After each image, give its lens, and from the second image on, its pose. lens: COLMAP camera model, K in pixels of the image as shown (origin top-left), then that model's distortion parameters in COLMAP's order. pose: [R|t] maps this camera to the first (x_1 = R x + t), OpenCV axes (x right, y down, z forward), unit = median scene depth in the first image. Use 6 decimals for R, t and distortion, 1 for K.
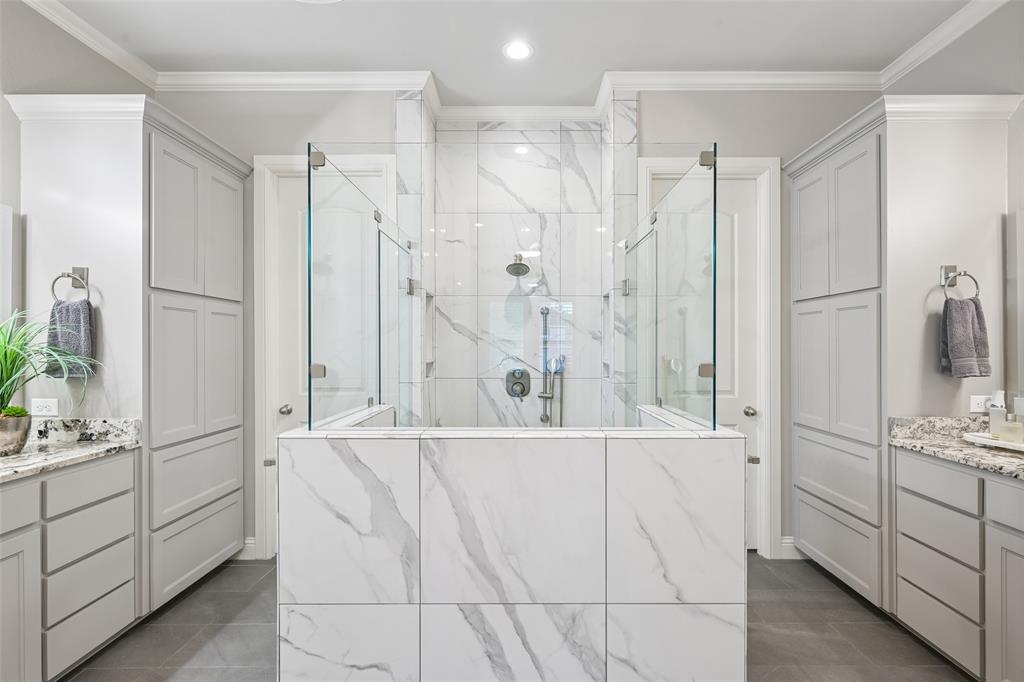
lens RADIAL K [[456.4, 0, 515.7], [0, 456.4, 345.2], [0, 0, 1]] dist [0.001146, 0.000534]
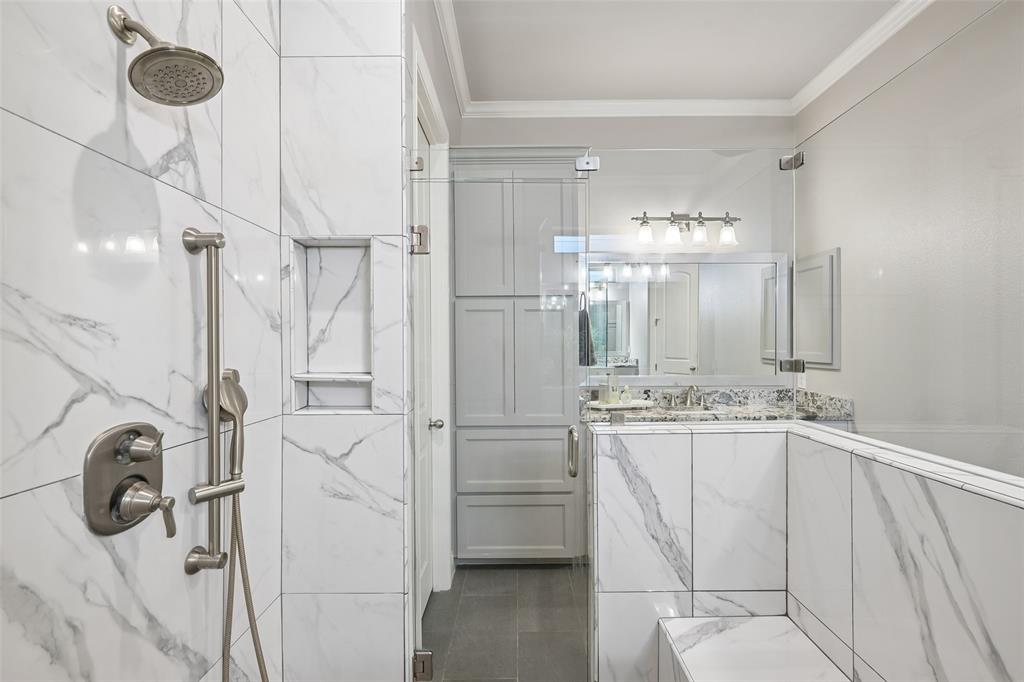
lens RADIAL K [[456.4, 0, 515.7], [0, 456.4, 345.2], [0, 0, 1]] dist [0.001146, 0.000534]
pose [[-0.009760, 0.000788, 0.999952, -0.281856], [0.005033, 0.999987, -0.000739, 0.004290], [-0.999940, 0.005025, -0.009764, 0.777118]]
